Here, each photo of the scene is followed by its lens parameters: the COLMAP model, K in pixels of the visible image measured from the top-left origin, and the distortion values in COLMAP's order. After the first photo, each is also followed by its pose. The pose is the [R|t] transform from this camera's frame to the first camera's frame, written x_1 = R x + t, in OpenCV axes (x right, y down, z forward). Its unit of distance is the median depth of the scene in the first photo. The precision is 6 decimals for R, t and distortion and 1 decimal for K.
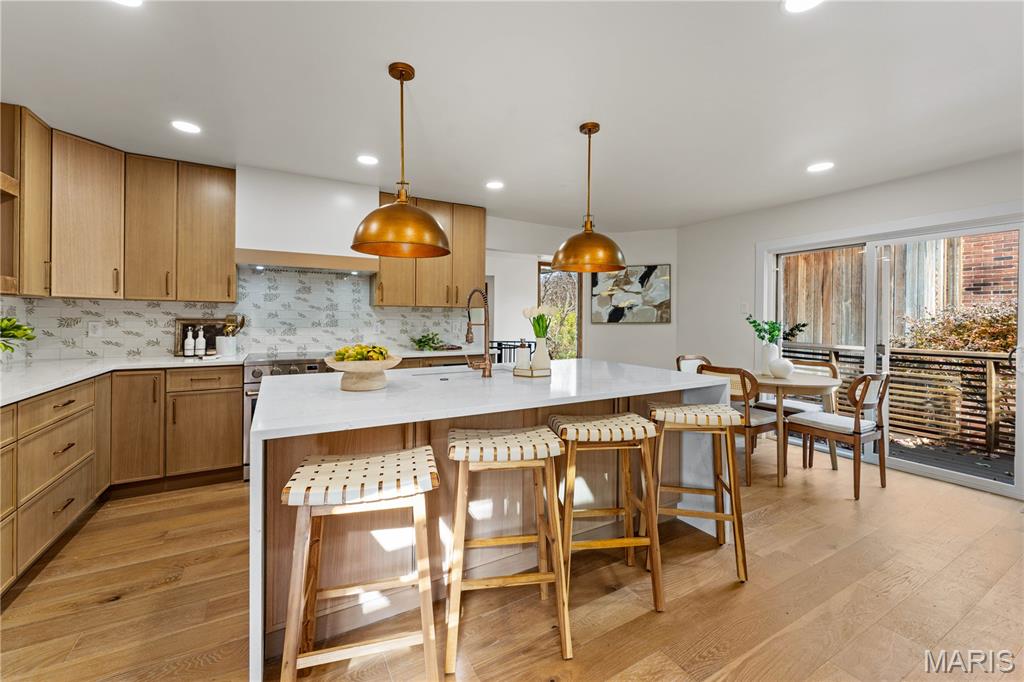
lens RADIAL K [[417.6, 0, 517.9], [0, 417.6, 319.3], [0, 0, 1]] dist [0.000511, 0.000034]
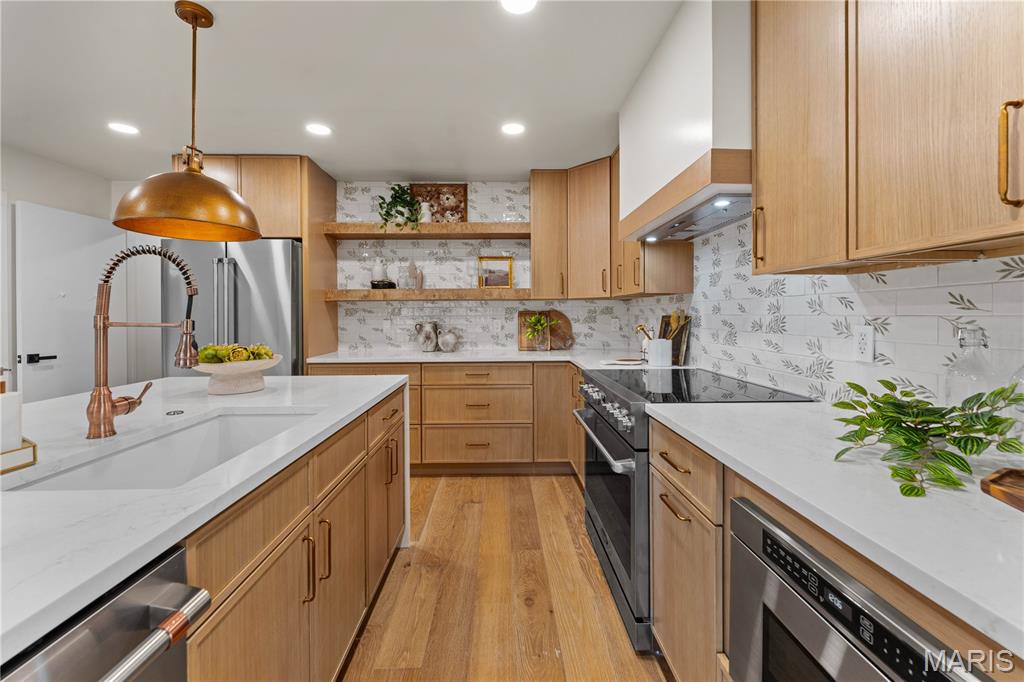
lens RADIAL K [[417.6, 0, 508.1], [0, 417.6, 316.6], [0, 0, 1]] dist [0.000511, 0.000034]
pose [[-0.477213, 0.000189, -0.878788, 0.074724], [0.000086, 1.000000, 0.000168, 0.000727], [0.878788, 0.000005, -0.477213, 0.996248]]
